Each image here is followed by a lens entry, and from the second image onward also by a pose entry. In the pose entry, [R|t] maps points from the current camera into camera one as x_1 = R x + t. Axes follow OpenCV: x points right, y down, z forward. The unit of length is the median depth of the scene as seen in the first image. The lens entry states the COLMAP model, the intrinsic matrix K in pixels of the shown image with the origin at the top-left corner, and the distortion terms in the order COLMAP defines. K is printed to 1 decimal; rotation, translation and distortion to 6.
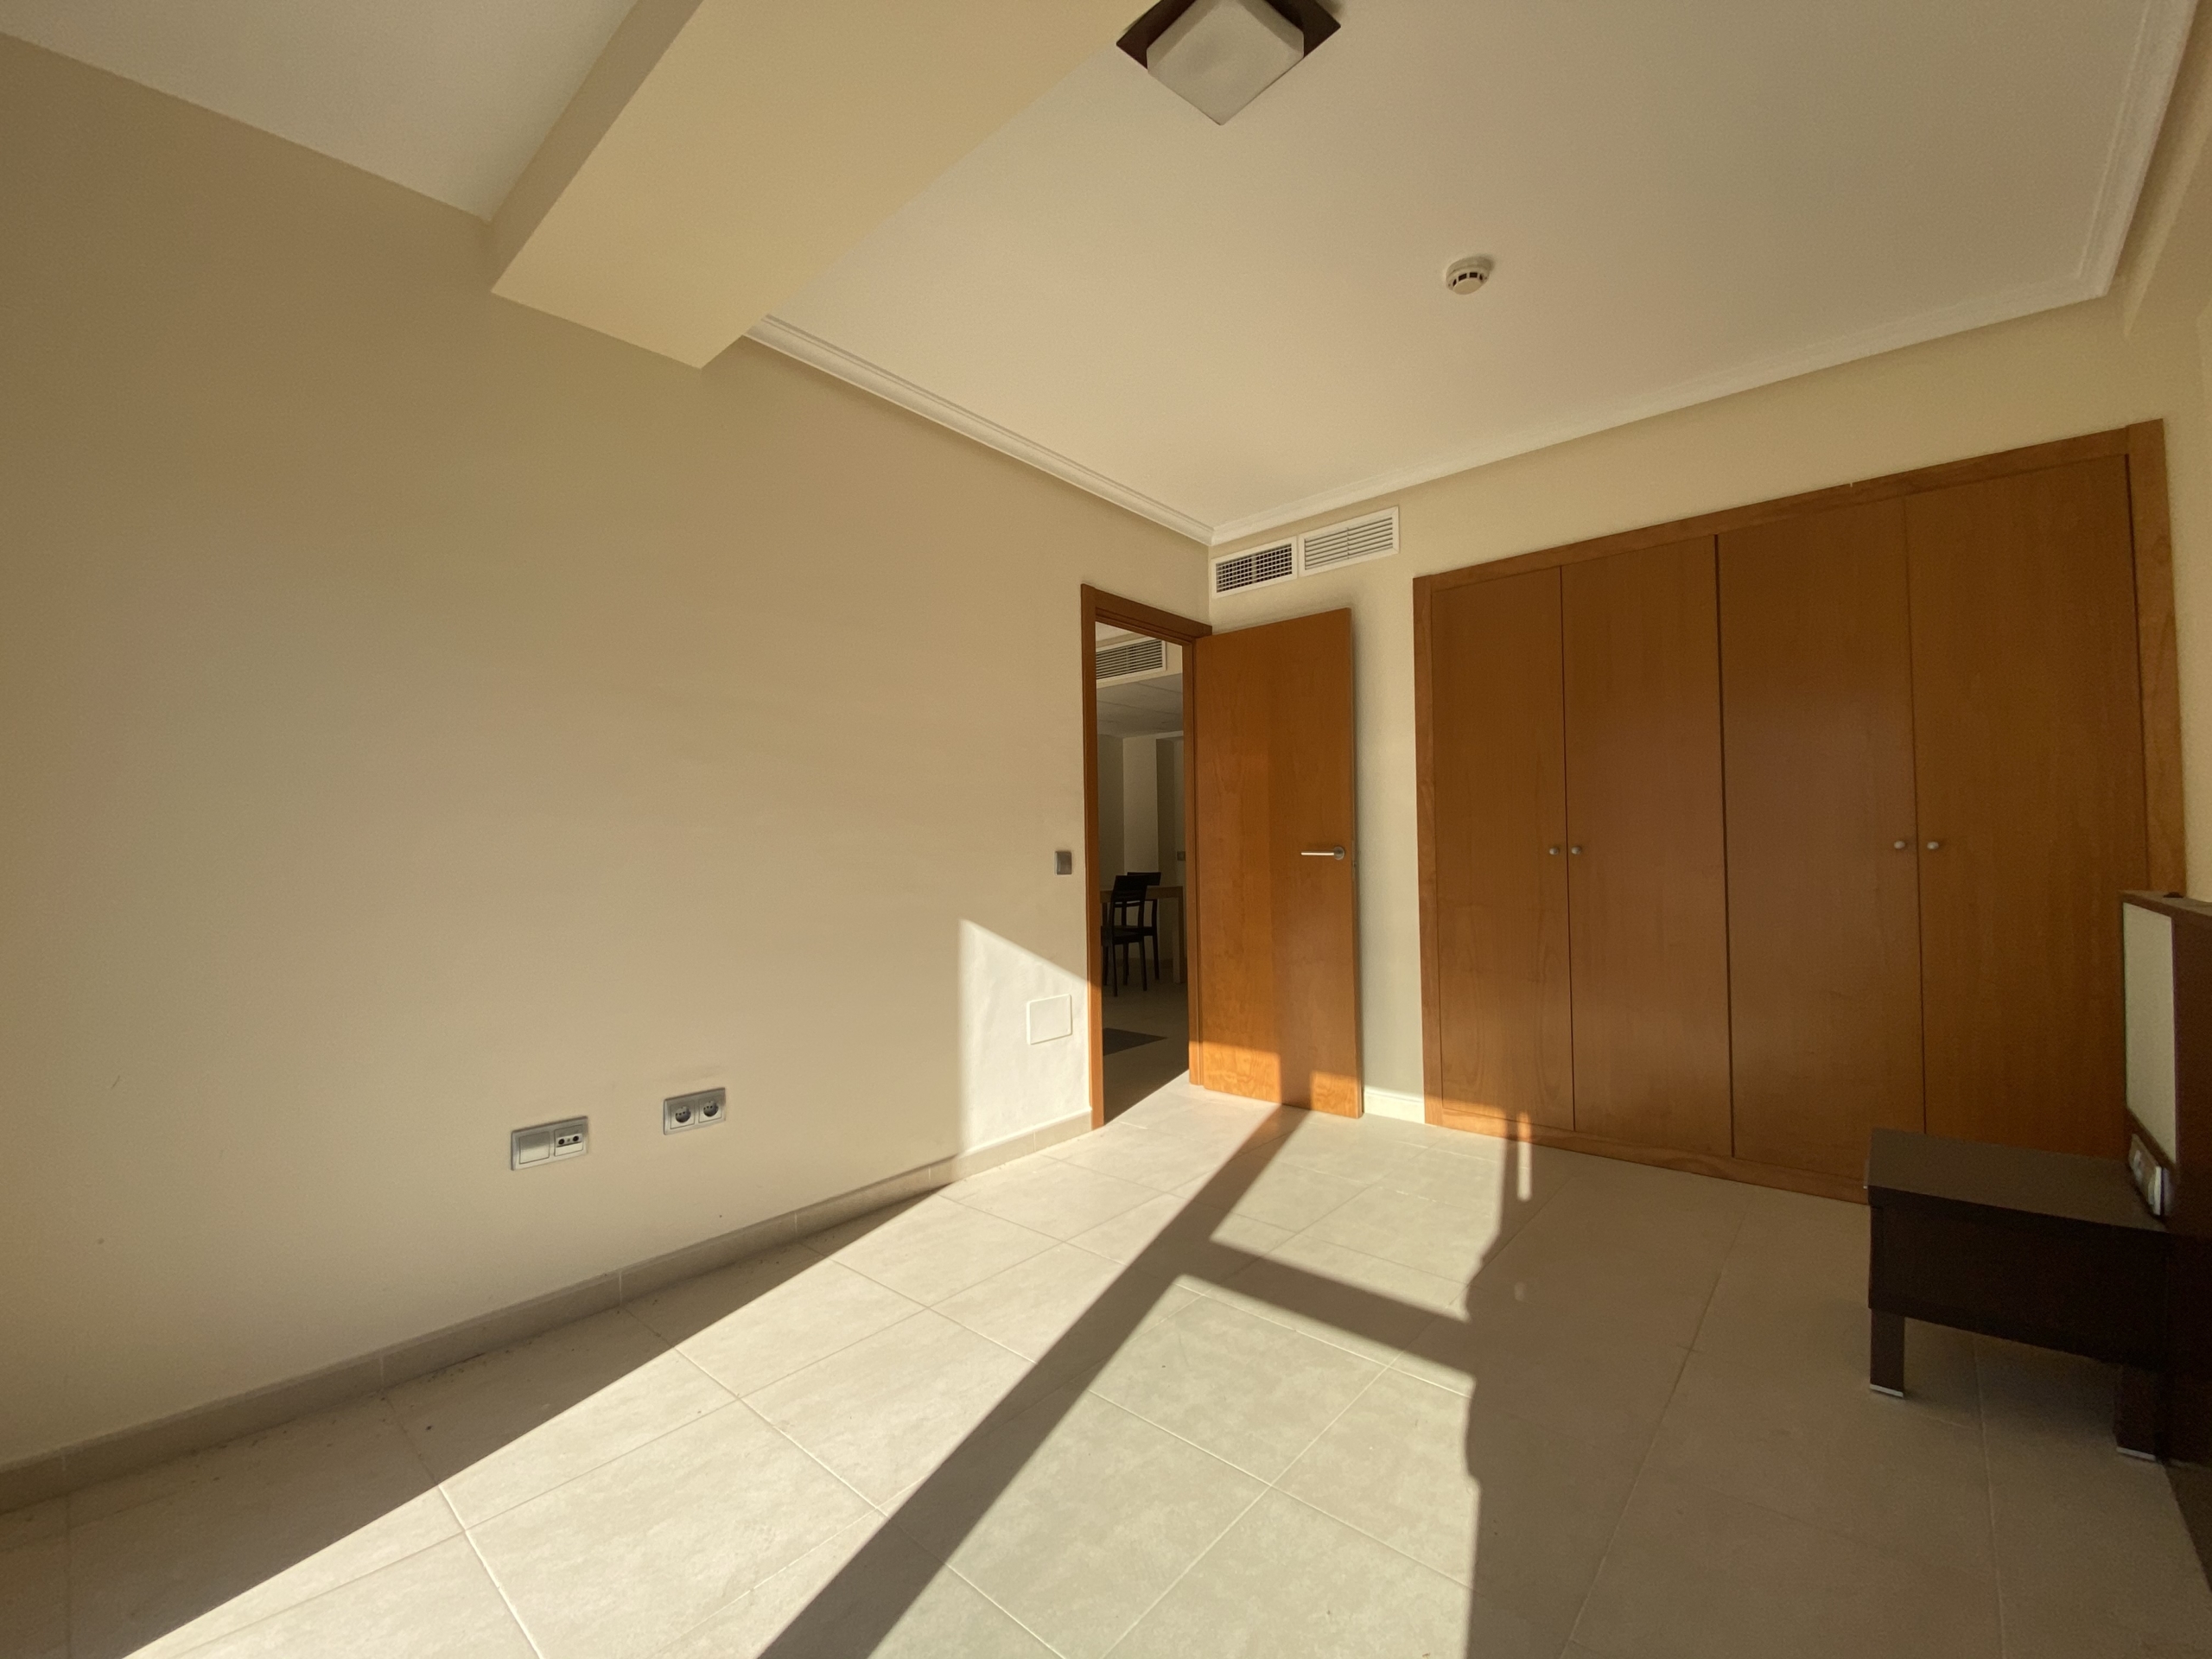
lens RADIAL K [[893.2, 0, 1098.6], [0, 893.2, 839.6], [0, 0, 1]] dist [0.002248, -0.012379]
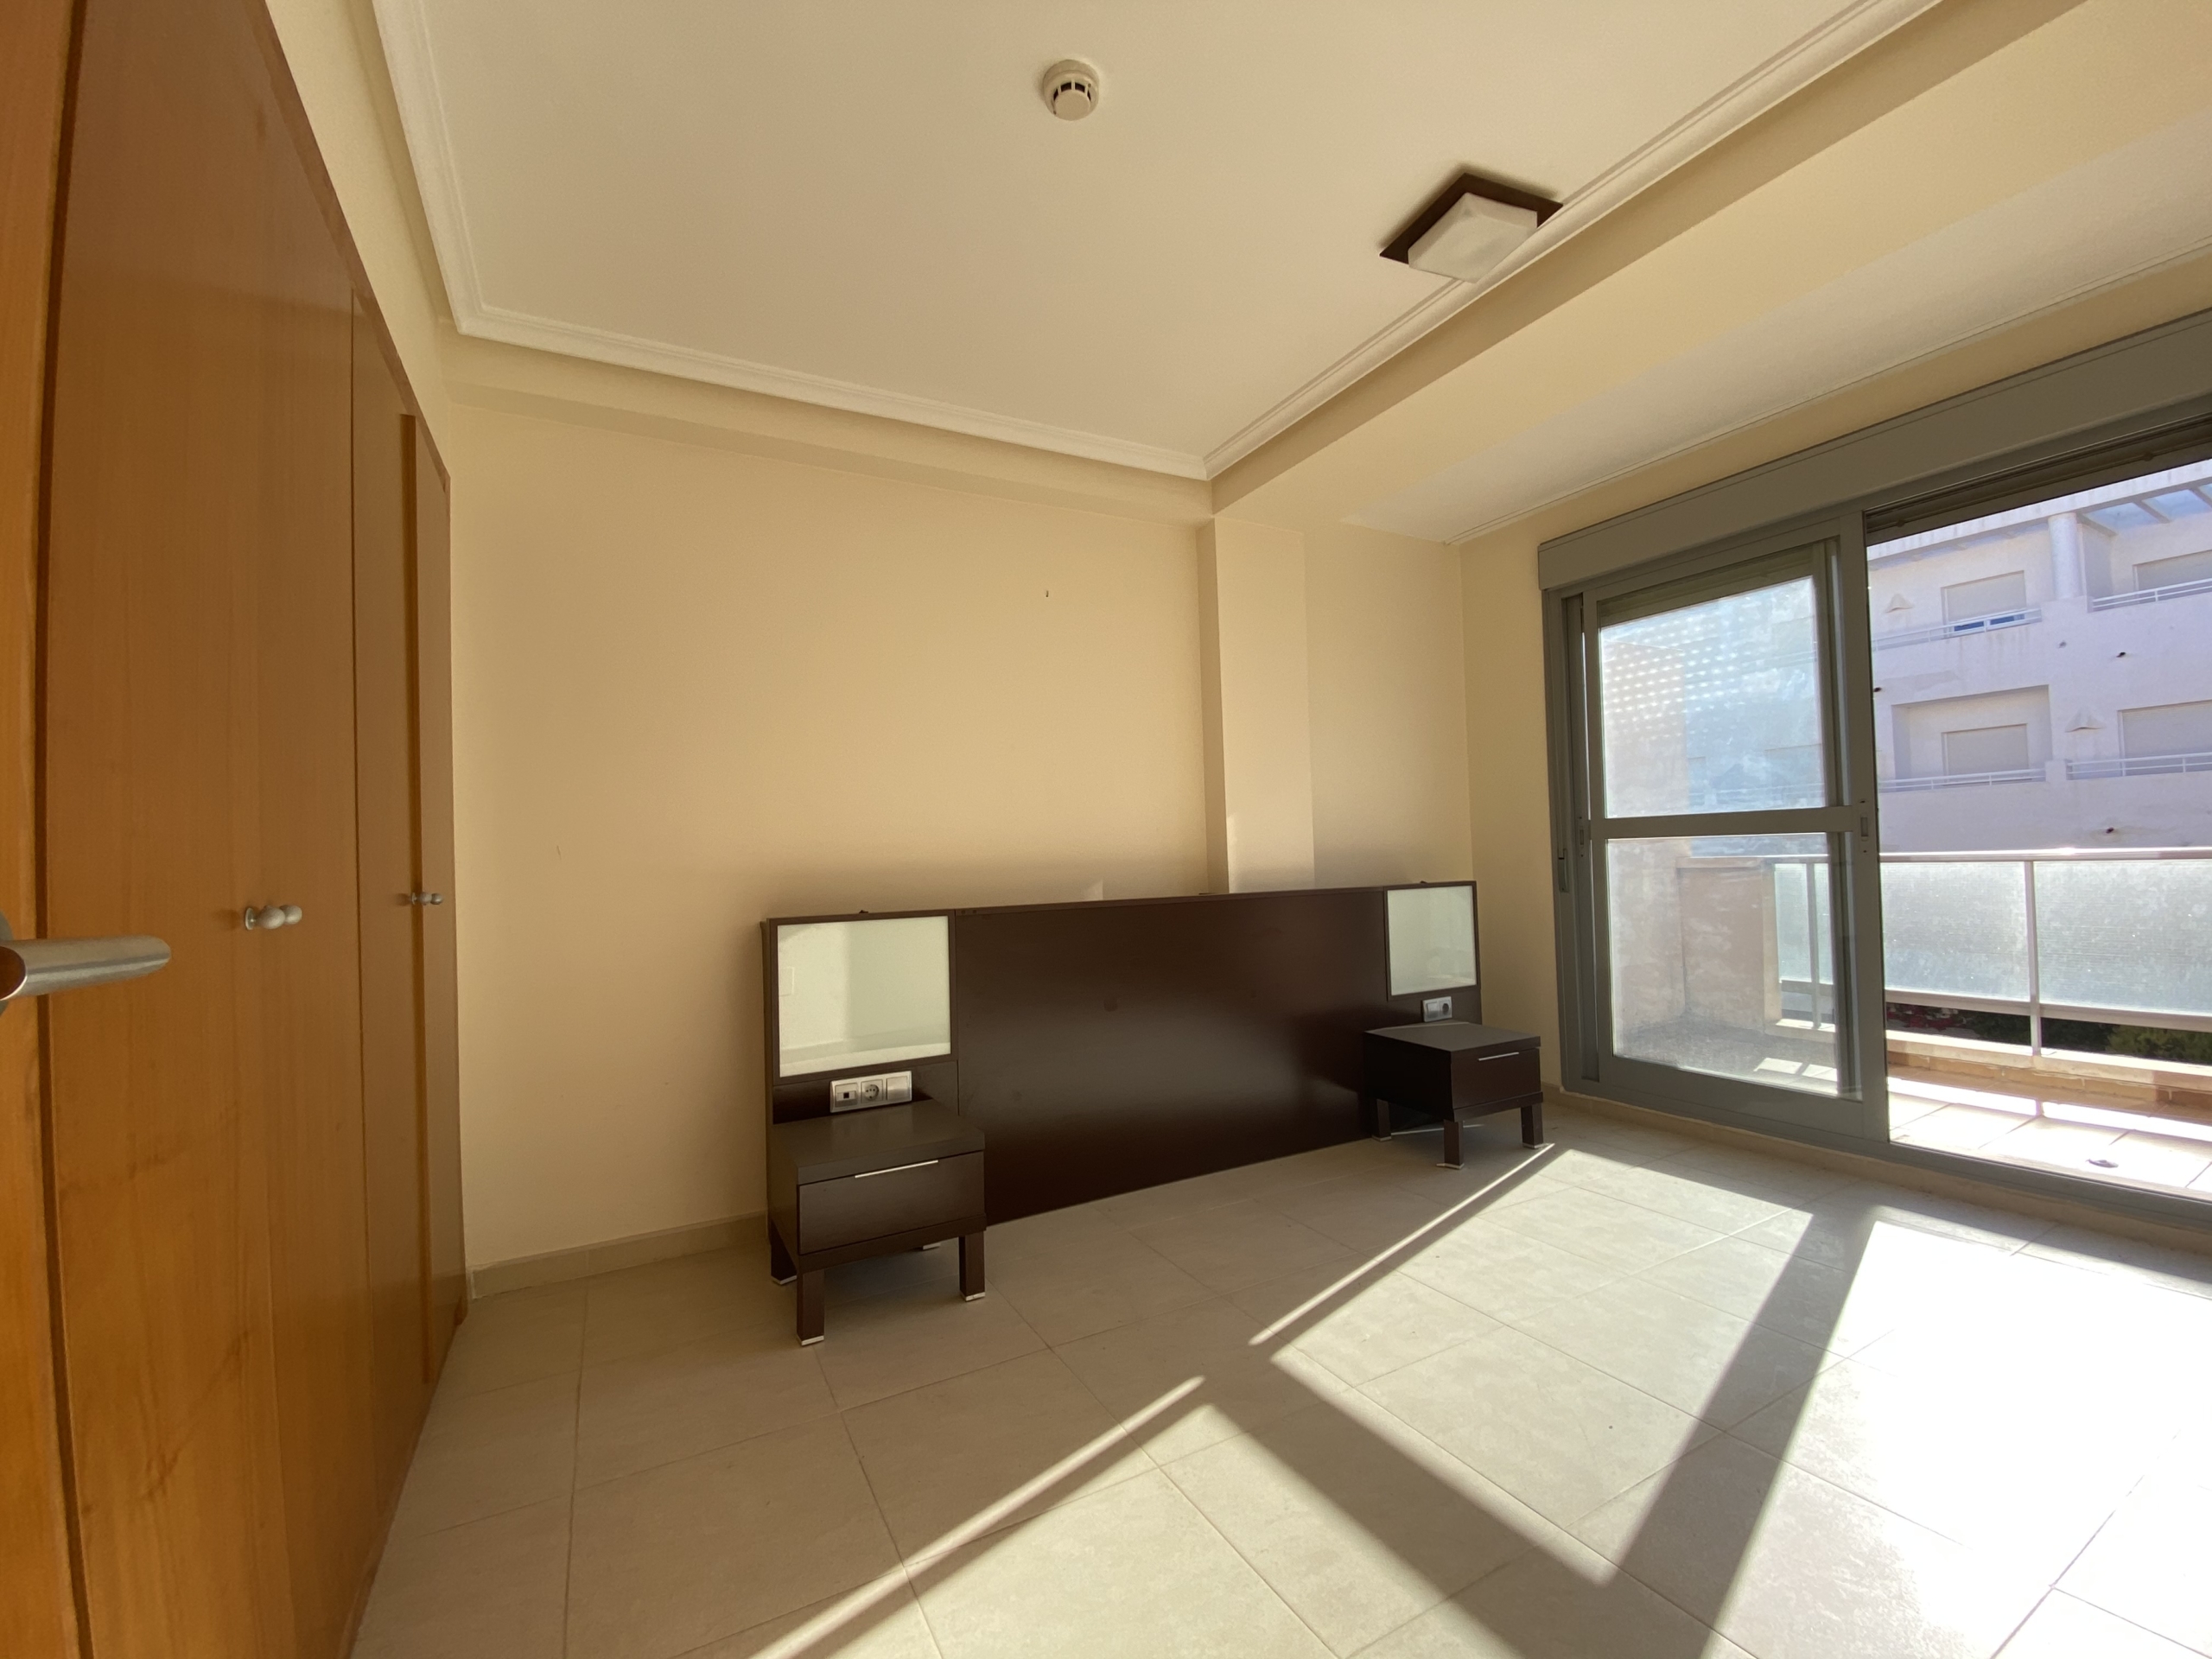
lens RADIAL K [[893.2, 0, 1098.6], [0, 893.2, 839.6], [0, 0, 1]] dist [0.002248, -0.012379]
pose [[-0.935980, 0.056542, 0.347482, 0.135151], [0.045083, 0.998142, -0.040981, 0.010921], [-0.349154, -0.022692, -0.936791, 1.296359]]
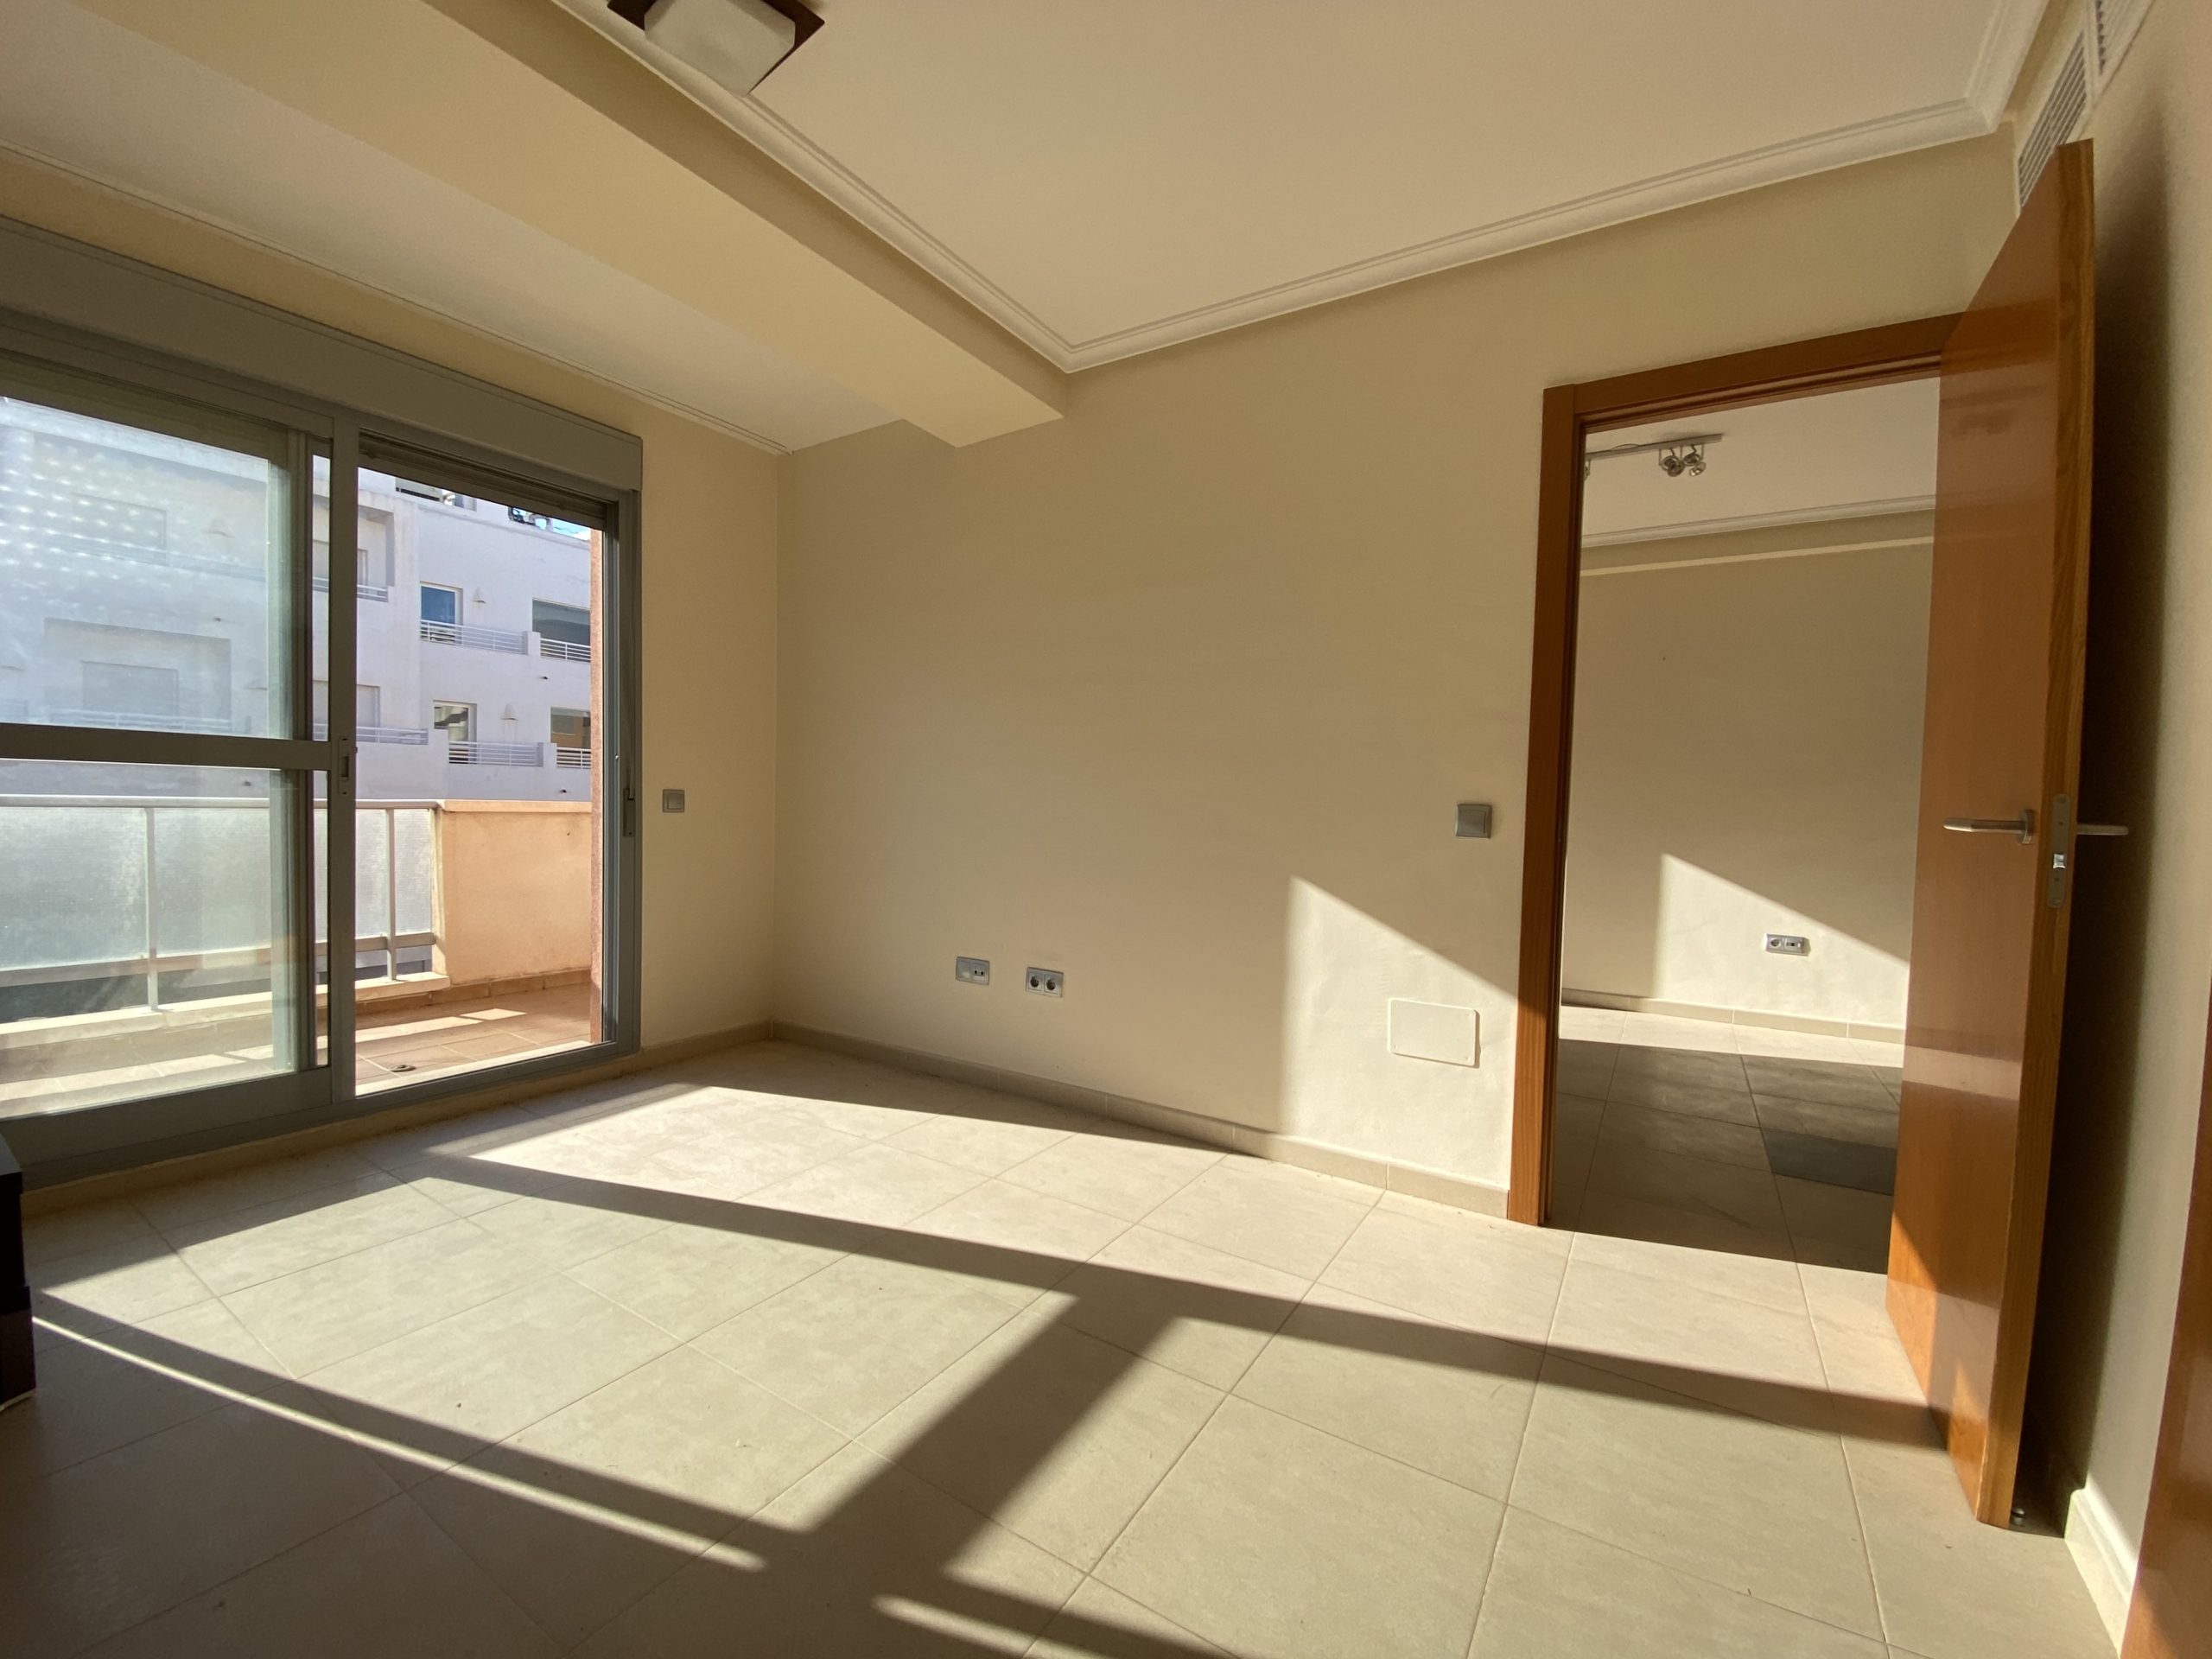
lens RADIAL K [[893.2, 0, 1098.6], [0, 893.2, 839.6], [0, 0, 1]] dist [0.002248, -0.012379]
pose [[0.146142, 0.063108, -0.987249, 0.704667], [-0.013789, 0.997996, 0.061754, 0.002216], [0.989168, 0.004589, 0.146719, 0.702173]]
